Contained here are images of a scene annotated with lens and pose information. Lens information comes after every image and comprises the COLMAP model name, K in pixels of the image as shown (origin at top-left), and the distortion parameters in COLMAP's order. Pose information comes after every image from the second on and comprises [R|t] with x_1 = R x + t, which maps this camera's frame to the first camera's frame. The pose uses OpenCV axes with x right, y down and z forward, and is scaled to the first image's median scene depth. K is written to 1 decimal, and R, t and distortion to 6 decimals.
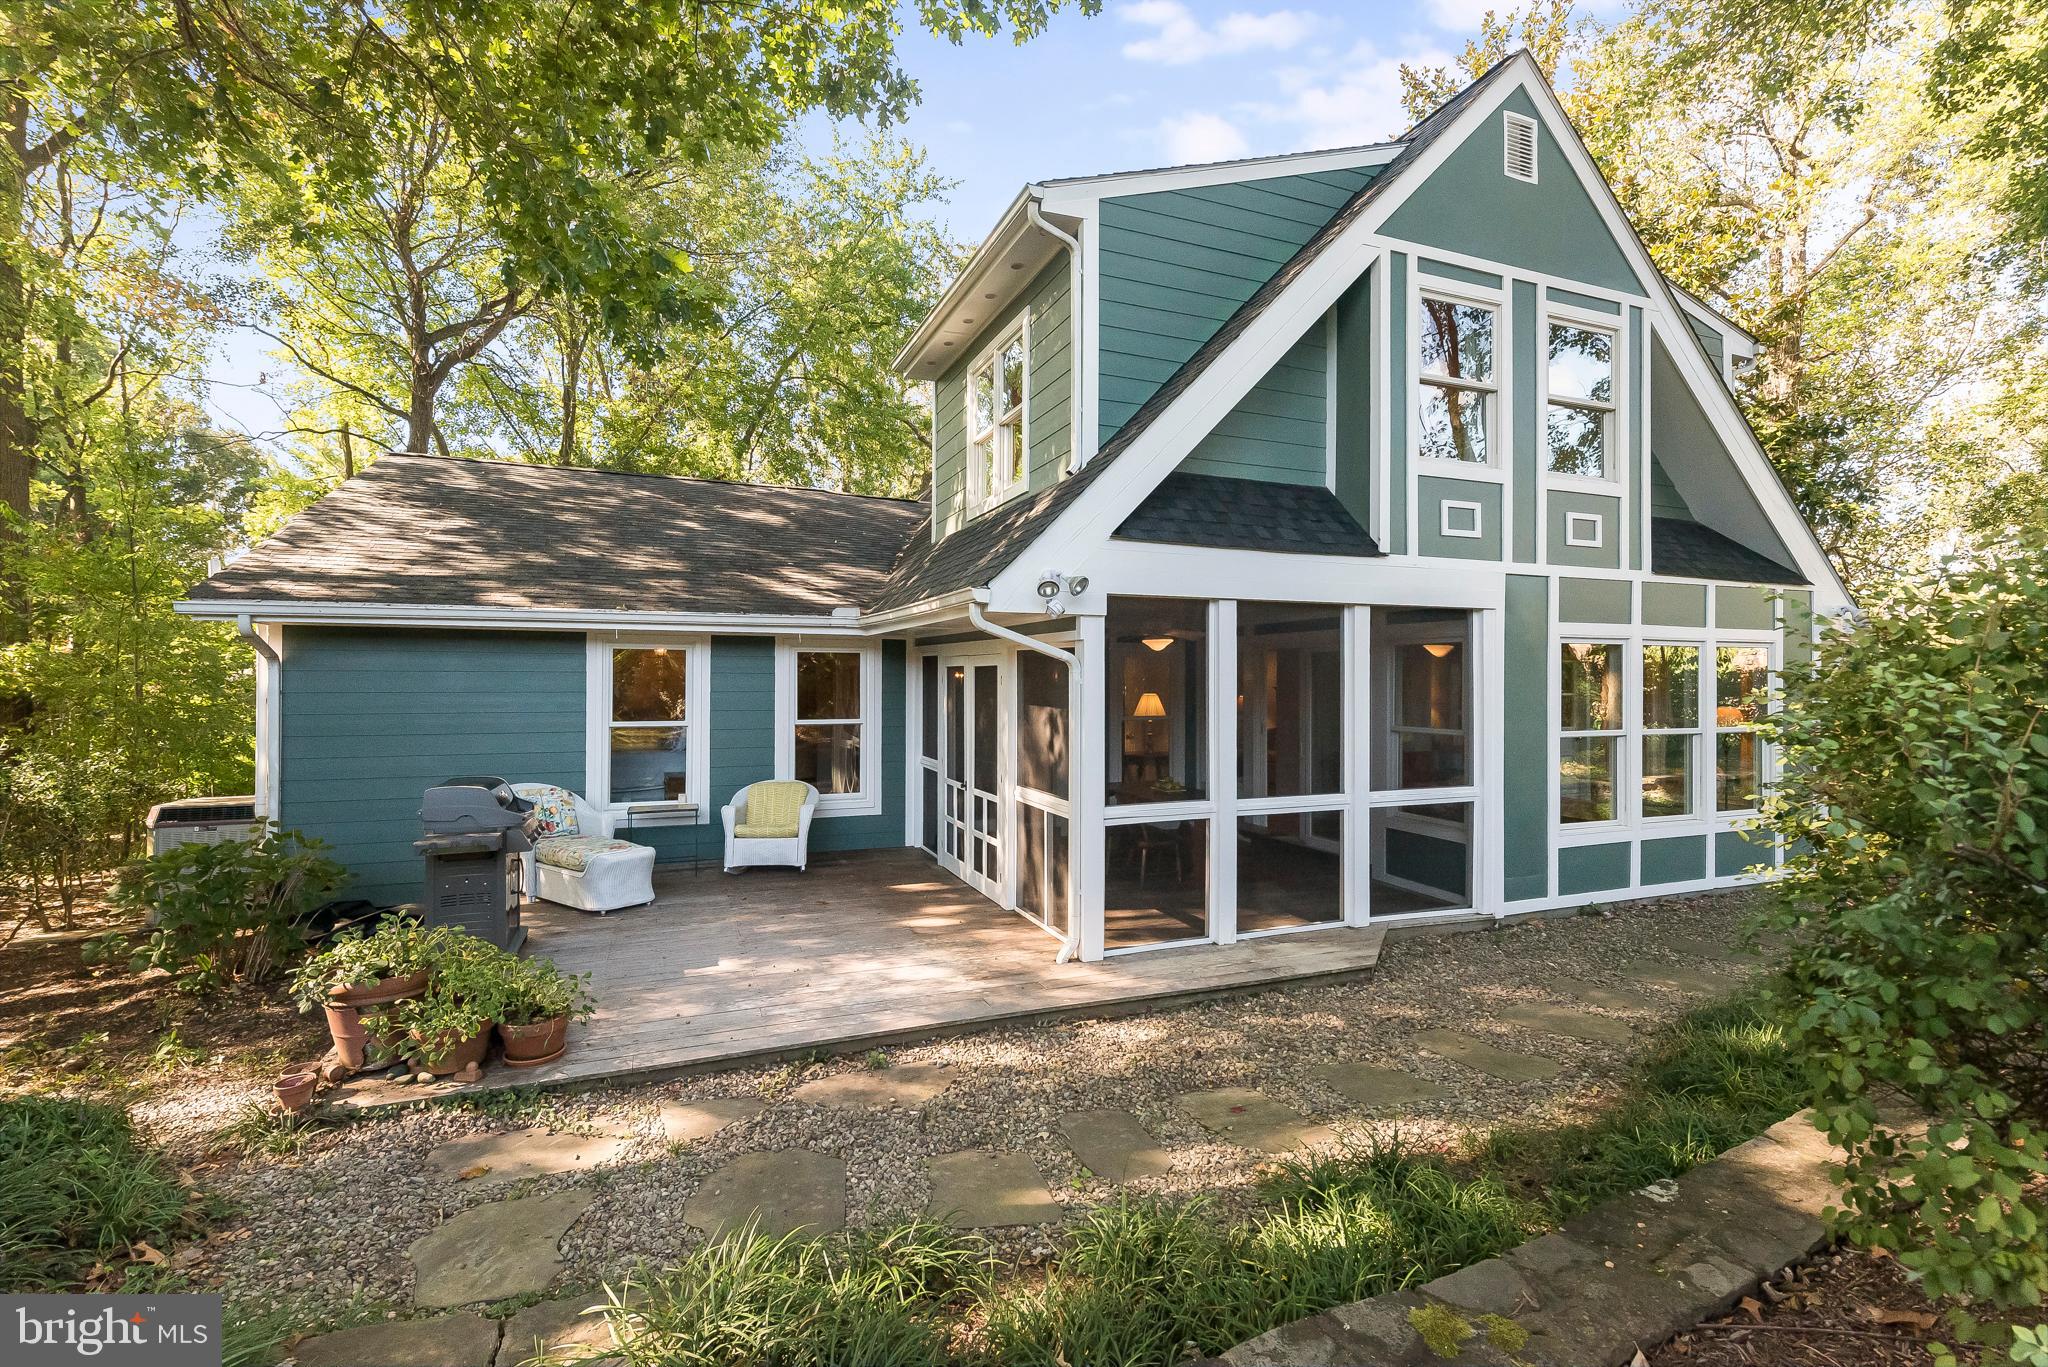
lens RADIAL K [[886.2, 0, 1027.7], [0, 886.2, 671.1], [0, 0, 1]] dist [0.010980, -0.006033]
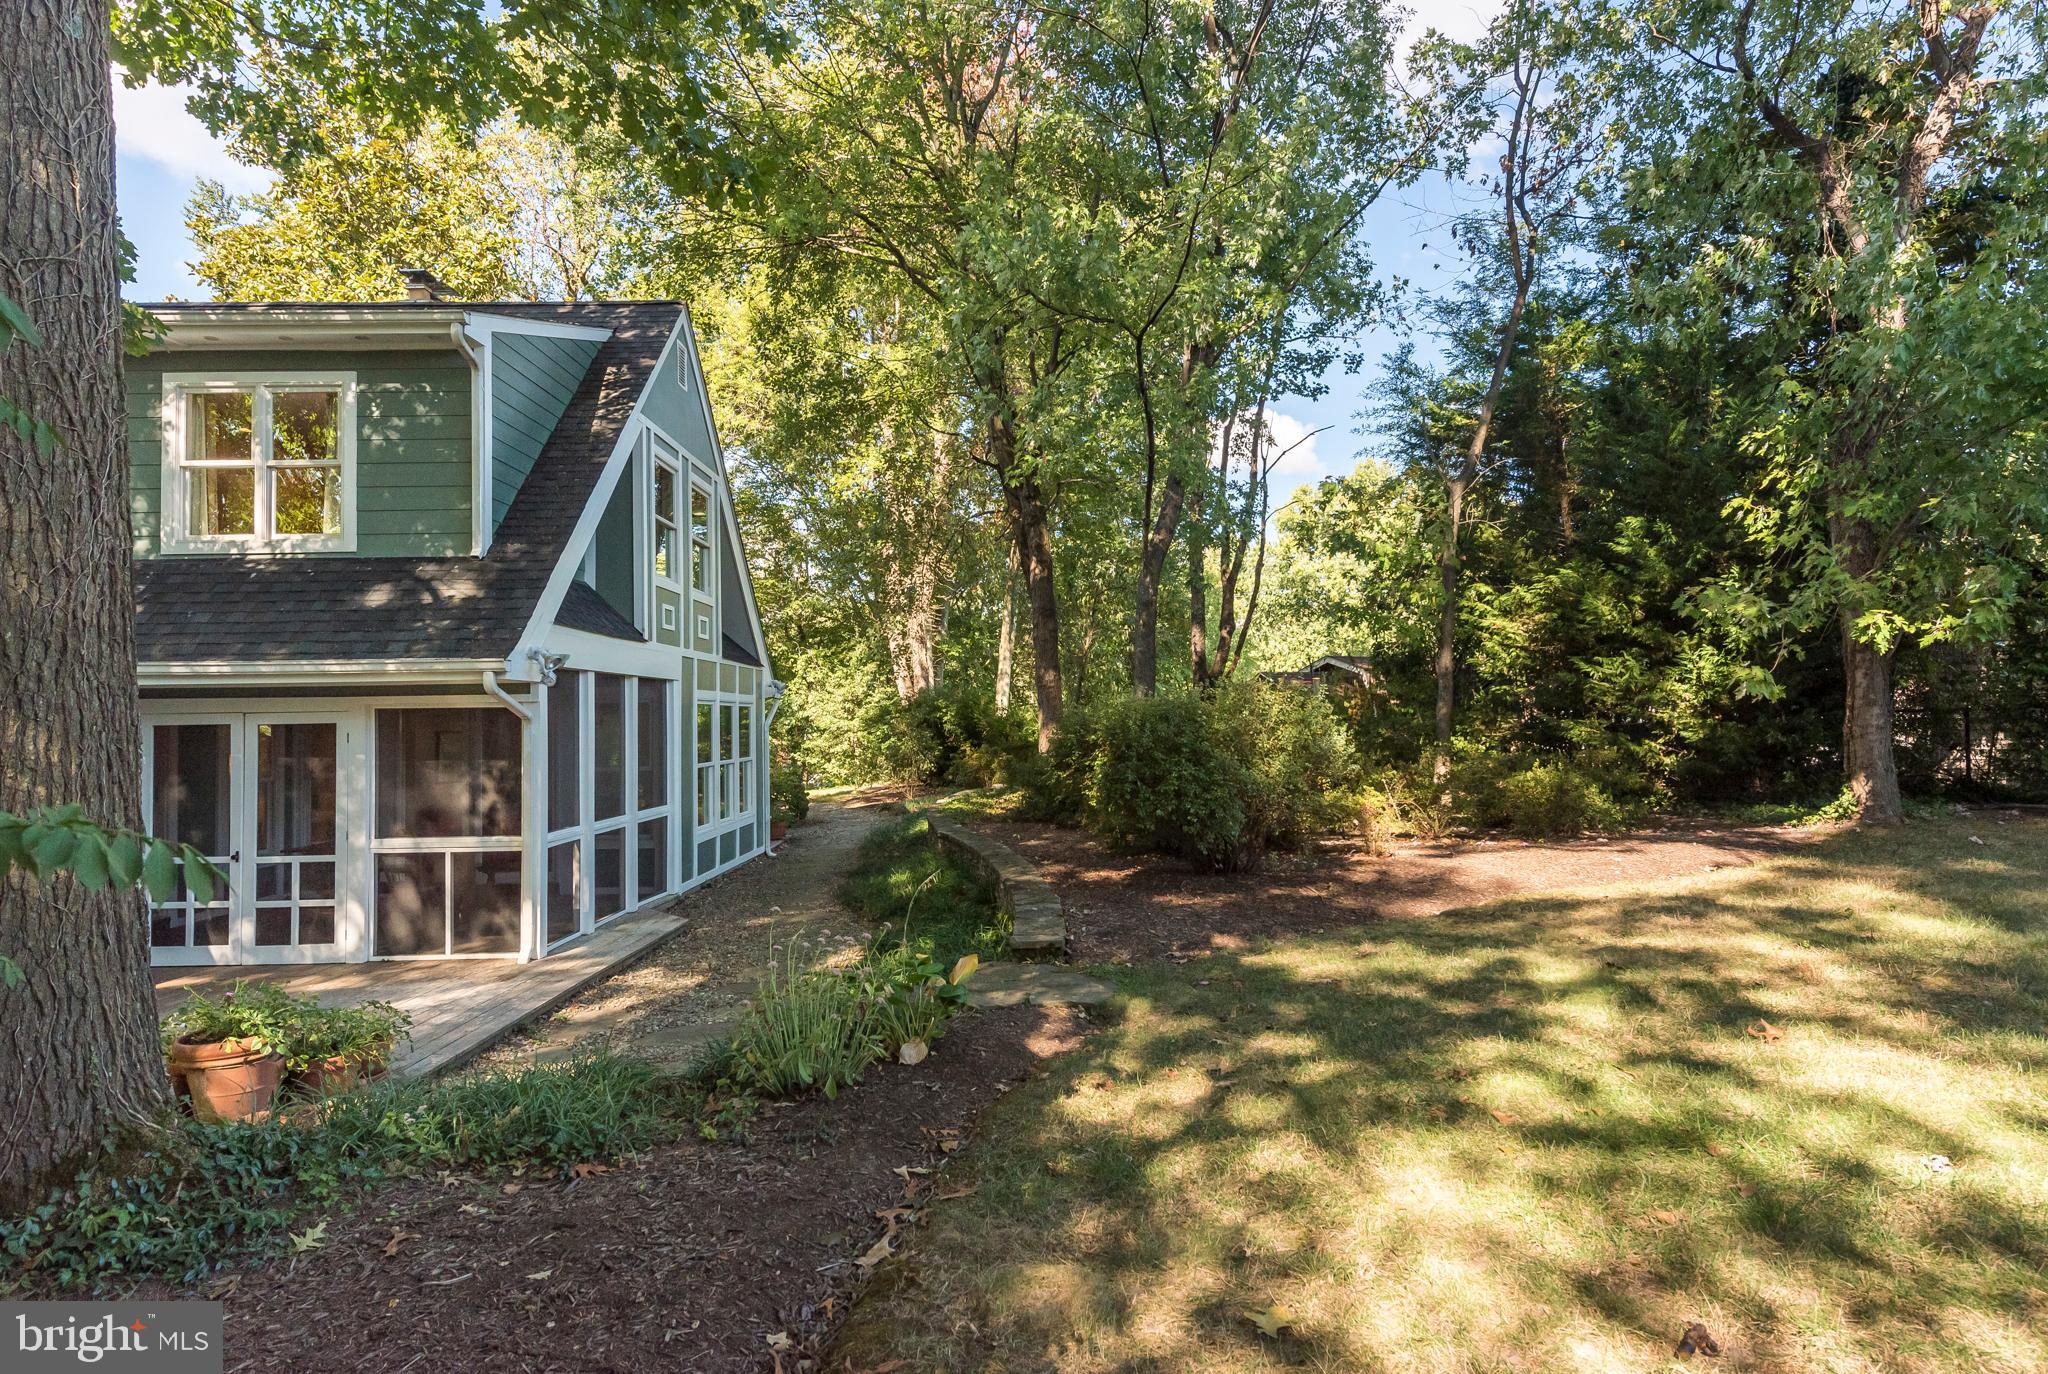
lens RADIAL K [[1140.5, 0, 1024.6], [0, 1140.5, 682.2], [0, 0, 1]] dist [0.021152, -0.016387]
pose [[0.331798, 0.024390, 0.943035, -1.065012], [0.013352, 0.999444, -0.030546, -0.003486], [-0.943256, 0.022727, 0.331288, -0.147636]]
